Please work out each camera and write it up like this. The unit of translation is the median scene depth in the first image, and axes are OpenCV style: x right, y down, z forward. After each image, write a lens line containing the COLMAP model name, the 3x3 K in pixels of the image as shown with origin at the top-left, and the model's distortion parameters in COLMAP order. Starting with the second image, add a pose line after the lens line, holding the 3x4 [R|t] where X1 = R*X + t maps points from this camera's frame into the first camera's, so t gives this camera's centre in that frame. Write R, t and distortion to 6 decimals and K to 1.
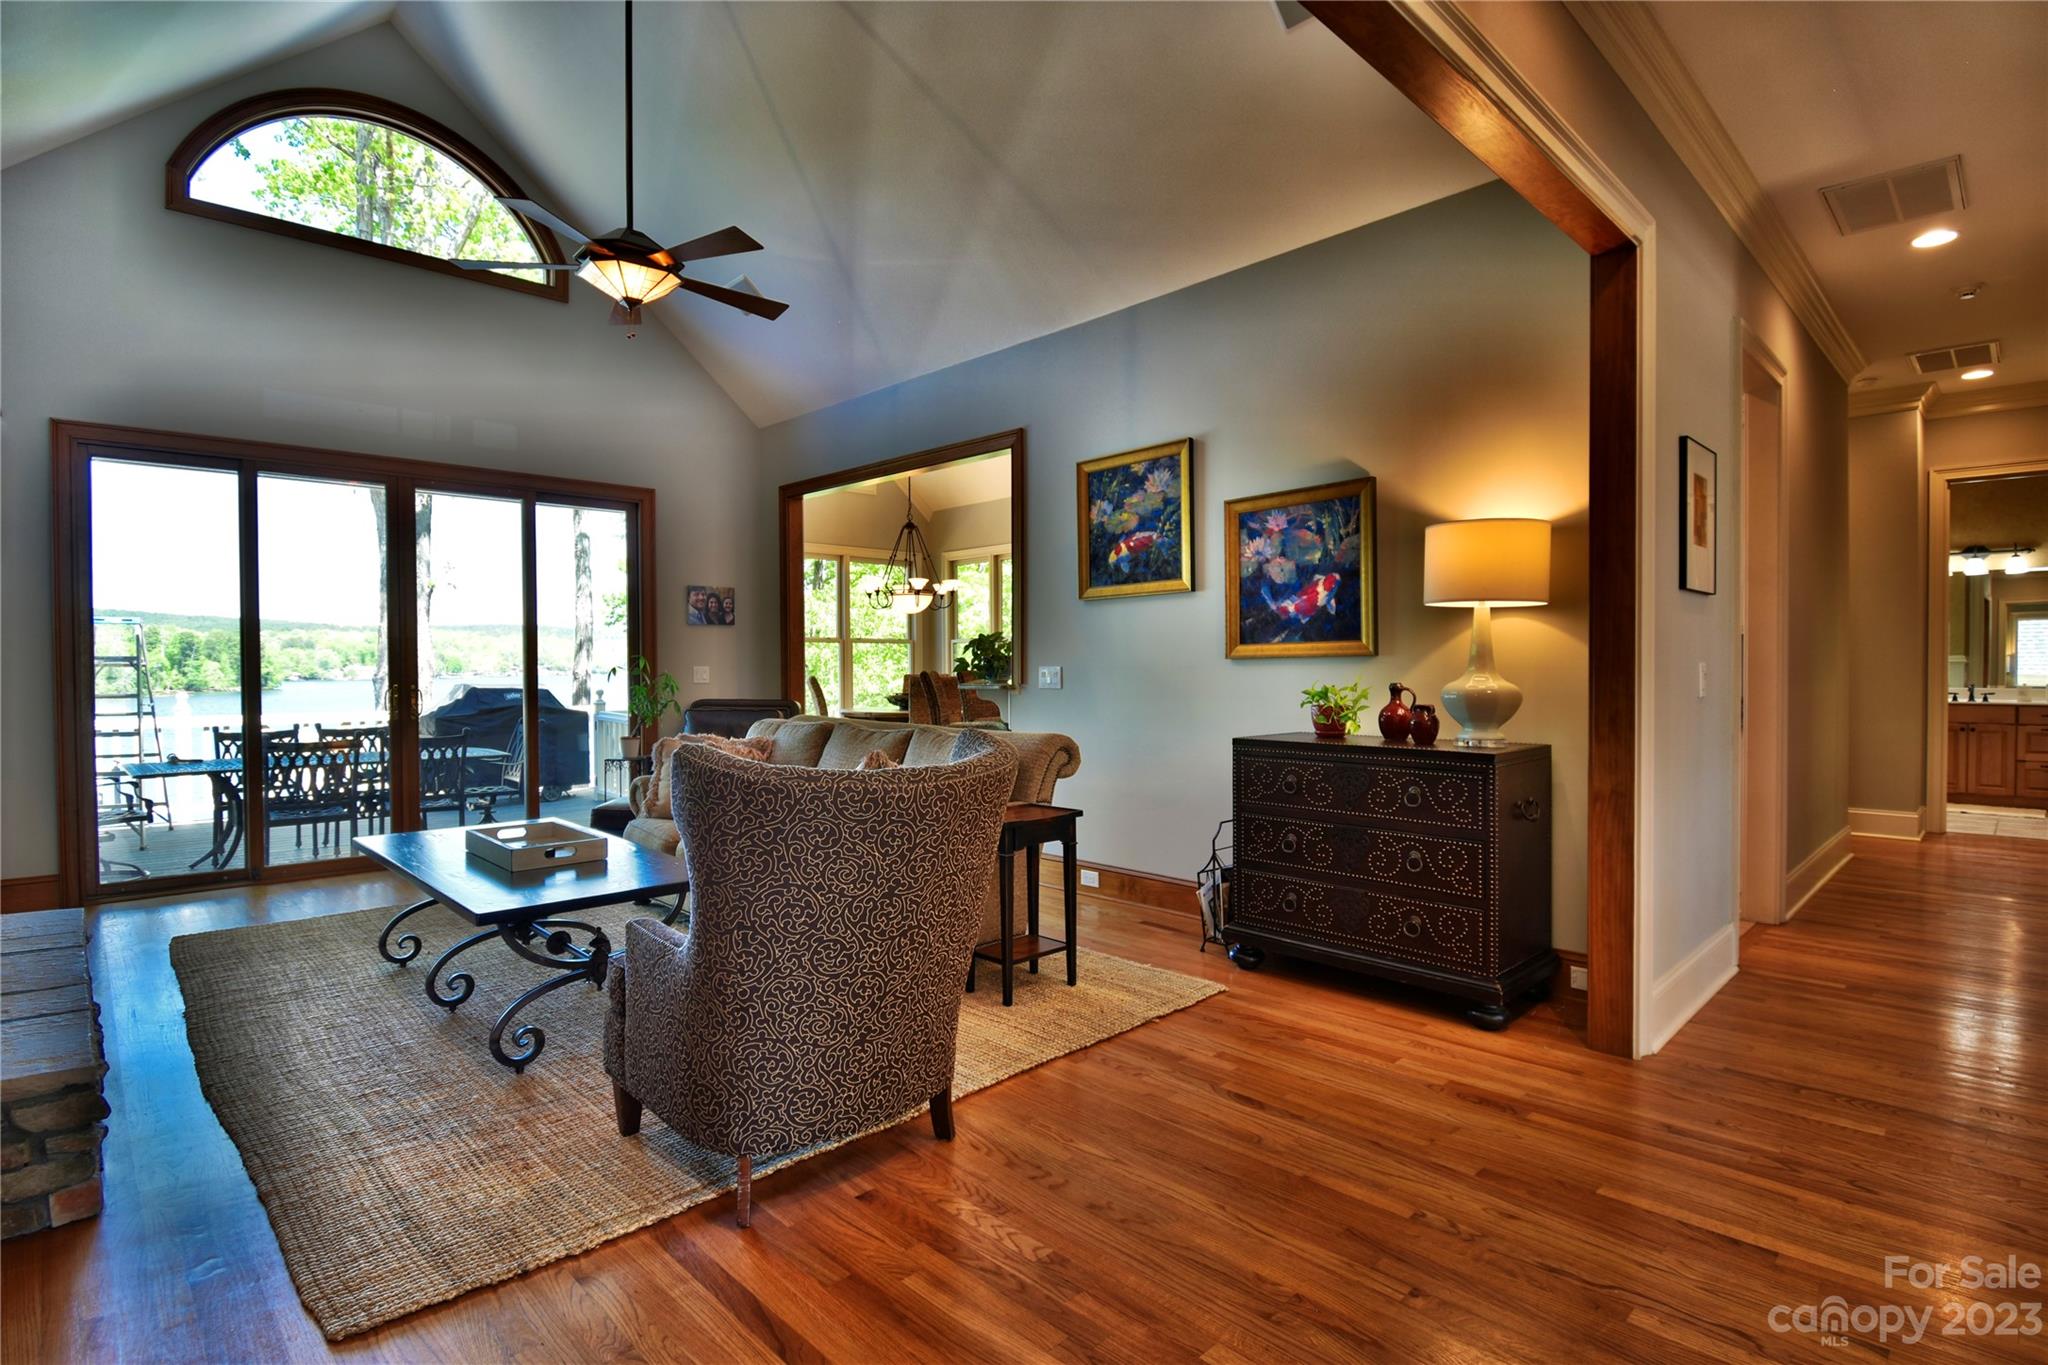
lens RADIAL K [[1022.1, 0, 1085.5], [0, 1022.1, 683.7], [0, 0, 1]] dist [-0.000853, -0.000439]
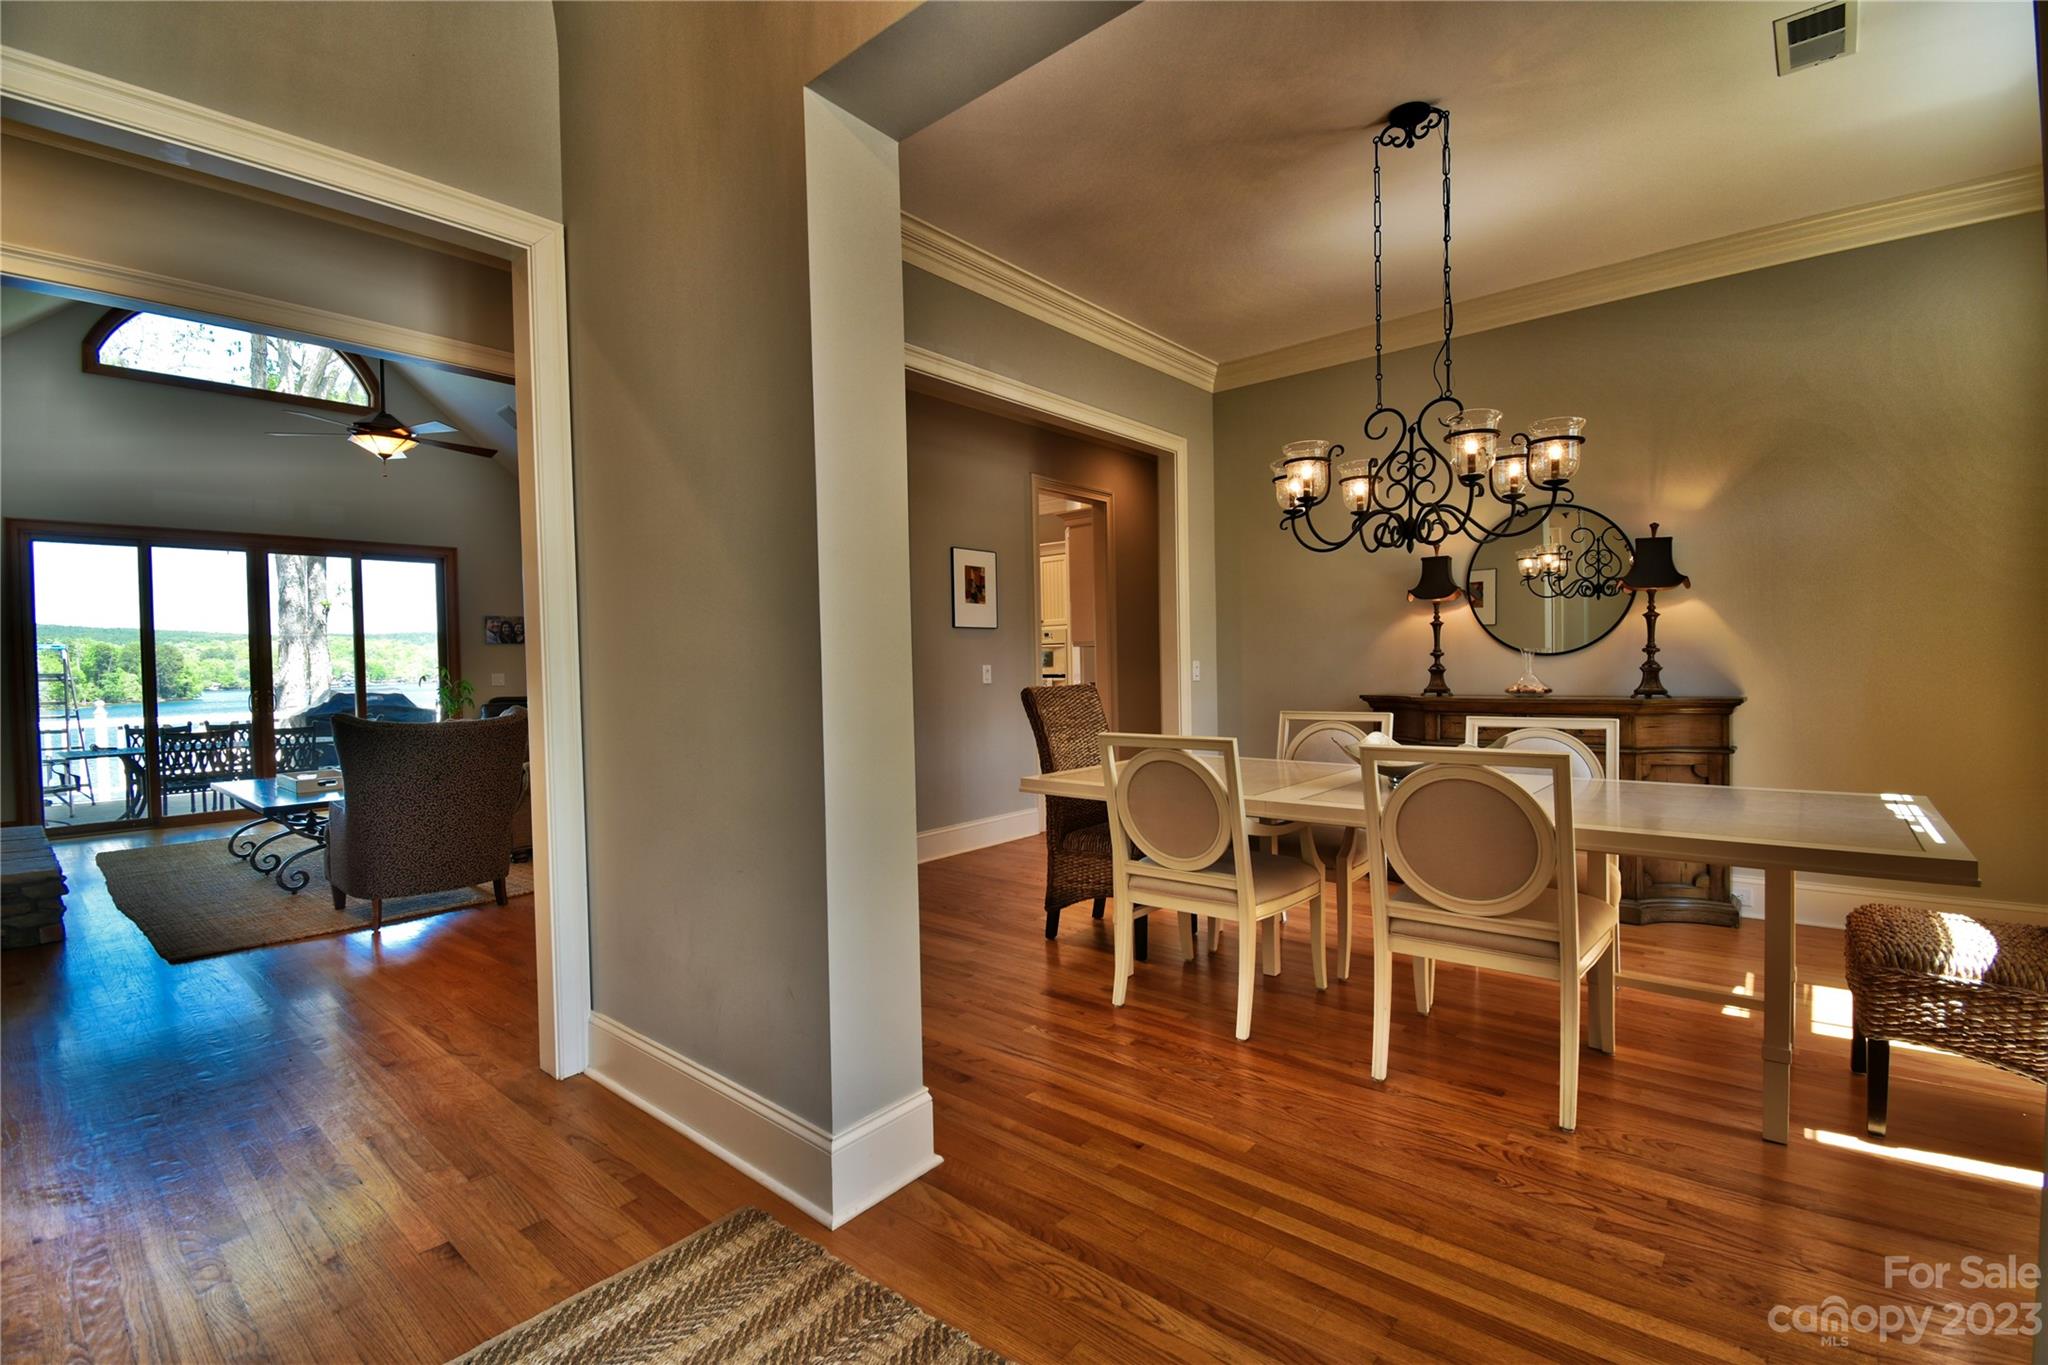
lens RADIAL K [[919.1, 0, 1069.8], [0, 919.1, 683.0], [0, 0, 1]] dist [-0.020495, 0.000280]
pose [[0.994774, -0.019253, 0.100272, 0.331775], [0.018700, 0.999804, 0.006452, 0.002443], [-0.100377, -0.004544, 0.994939, -0.376044]]
